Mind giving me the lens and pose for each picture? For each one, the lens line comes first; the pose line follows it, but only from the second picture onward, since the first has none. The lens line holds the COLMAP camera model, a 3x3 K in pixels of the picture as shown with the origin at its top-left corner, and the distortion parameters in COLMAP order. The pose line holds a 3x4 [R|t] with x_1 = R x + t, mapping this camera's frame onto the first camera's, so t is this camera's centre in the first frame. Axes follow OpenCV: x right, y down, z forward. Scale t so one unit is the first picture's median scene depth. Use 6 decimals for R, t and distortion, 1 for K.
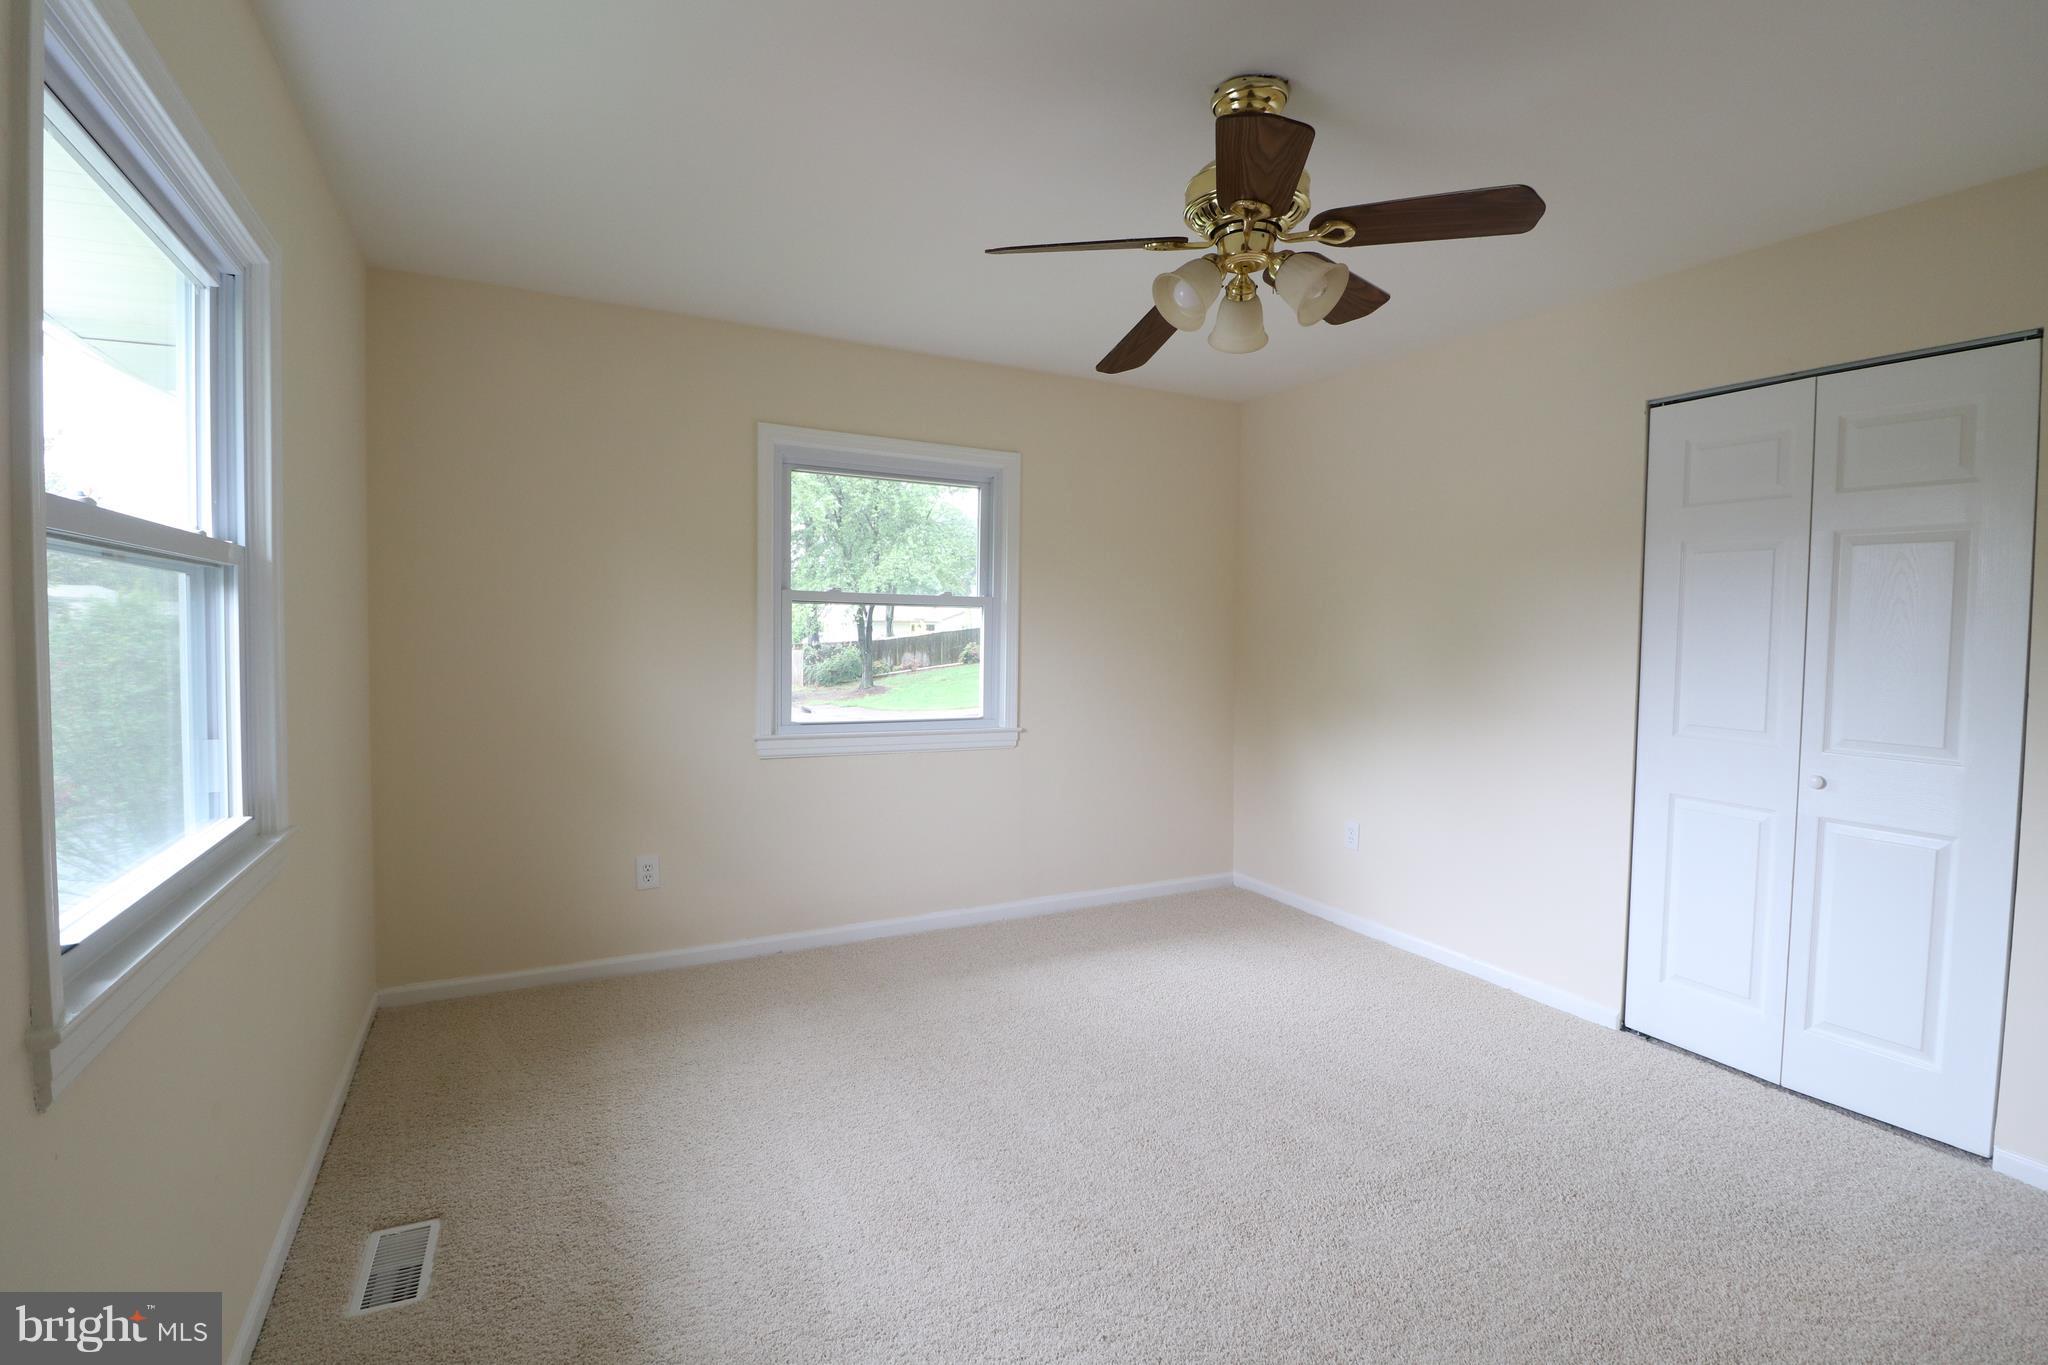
lens RADIAL K [[941.1, 0, 1016.9], [0, 941.1, 670.2], [0, 0, 1]] dist [0.000569, -0.014672]
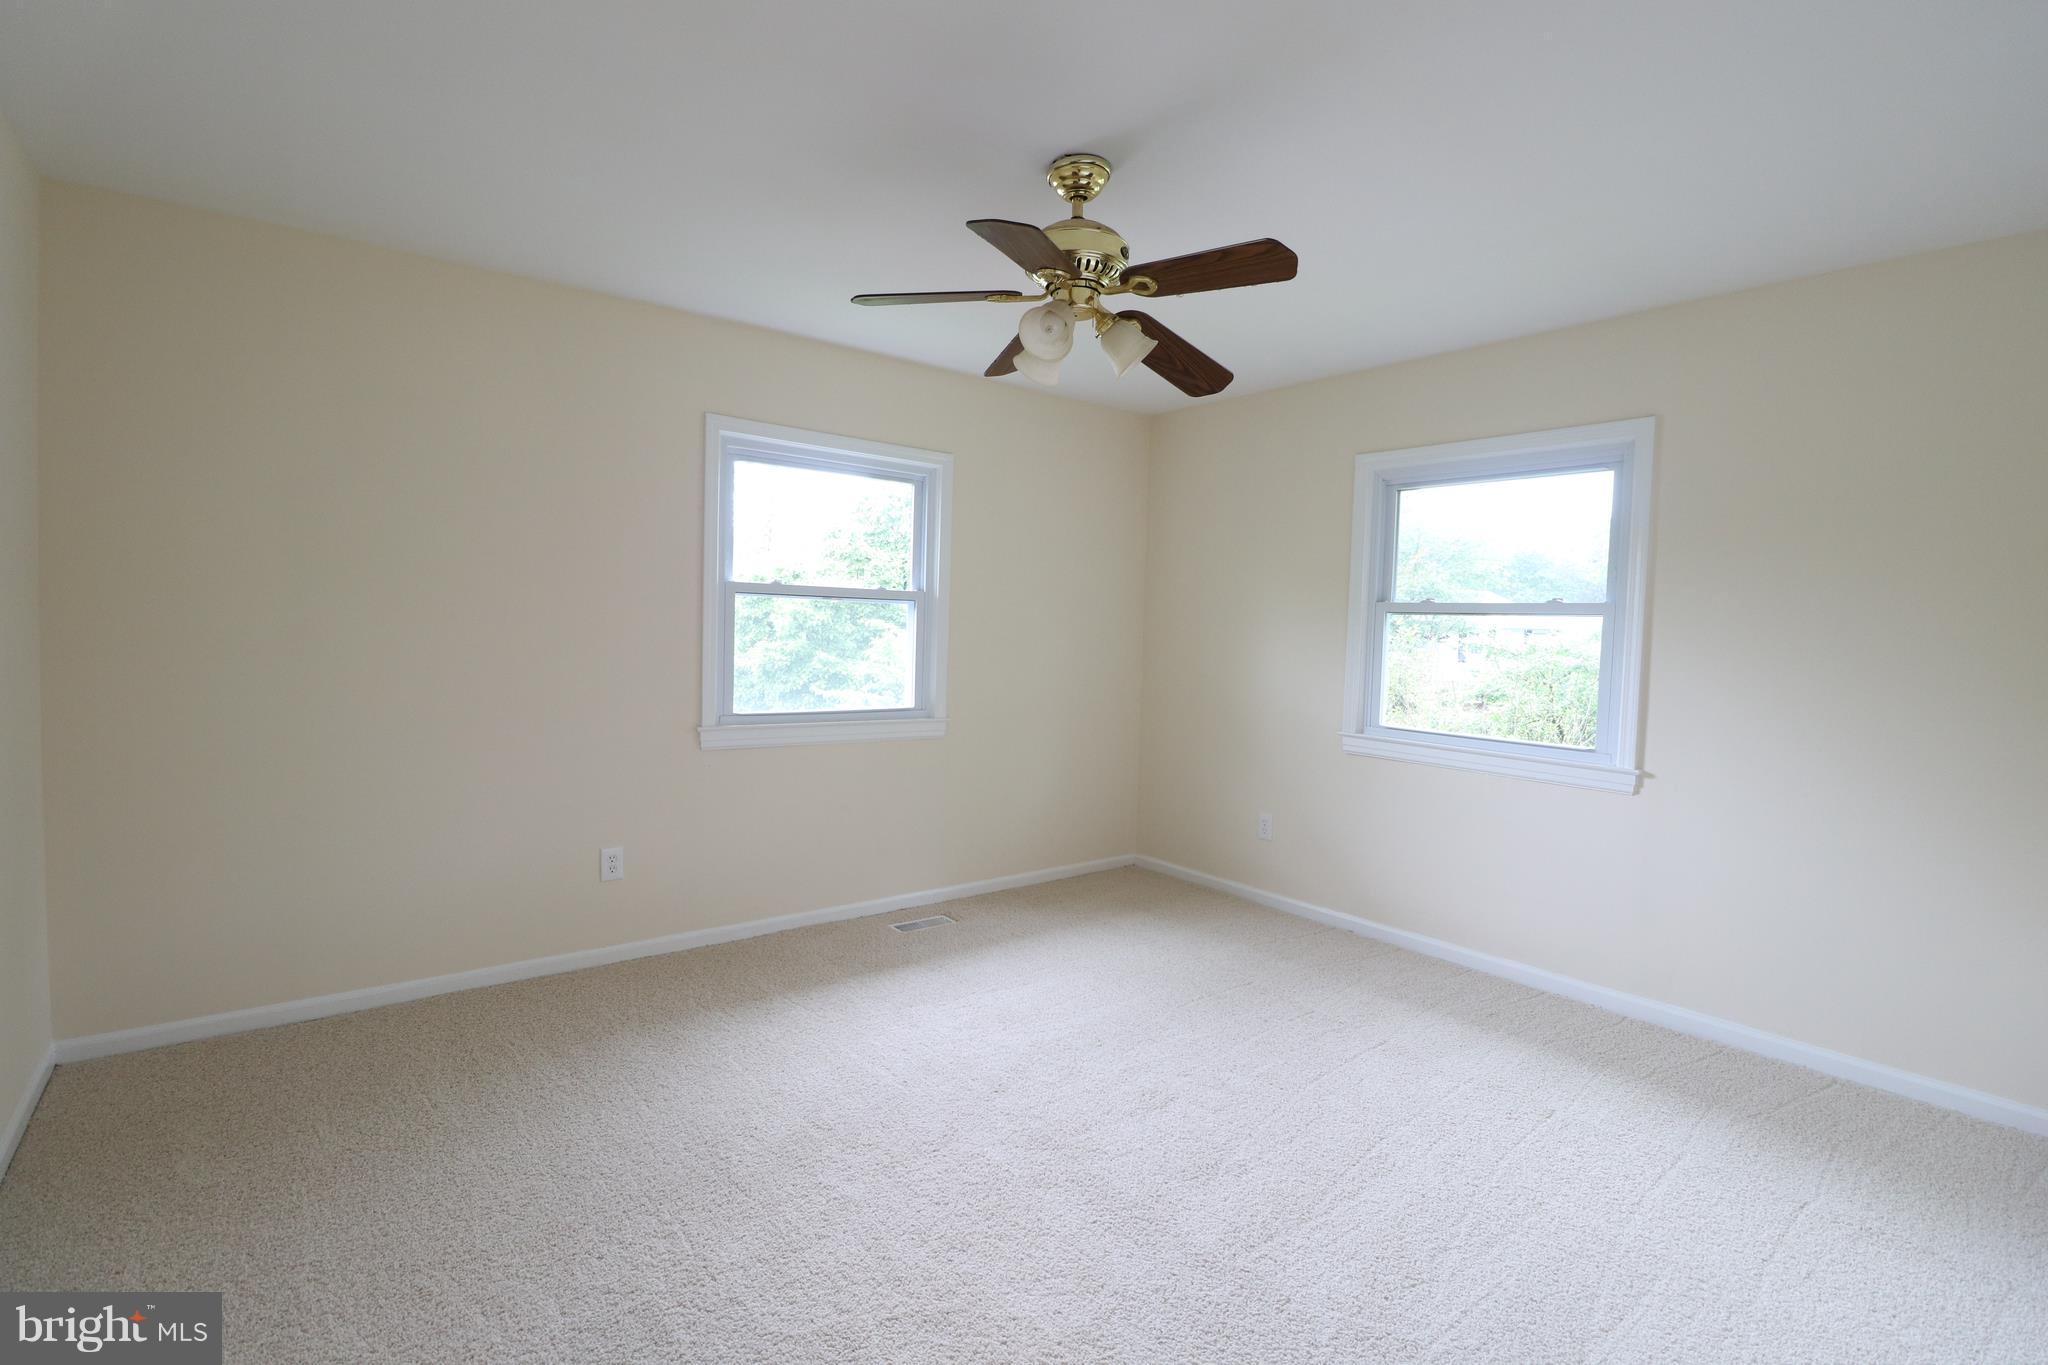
lens RADIAL K [[941.1, 0, 1016.9], [0, 941.1, 670.2], [0, 0, 1]] dist [0.000569, -0.014672]
pose [[0.185116, 0.040129, -0.981897, 0.744980], [-0.068873, 0.997239, 0.027771, -0.008426], [0.980300, 0.062486, 0.187368, 0.391333]]
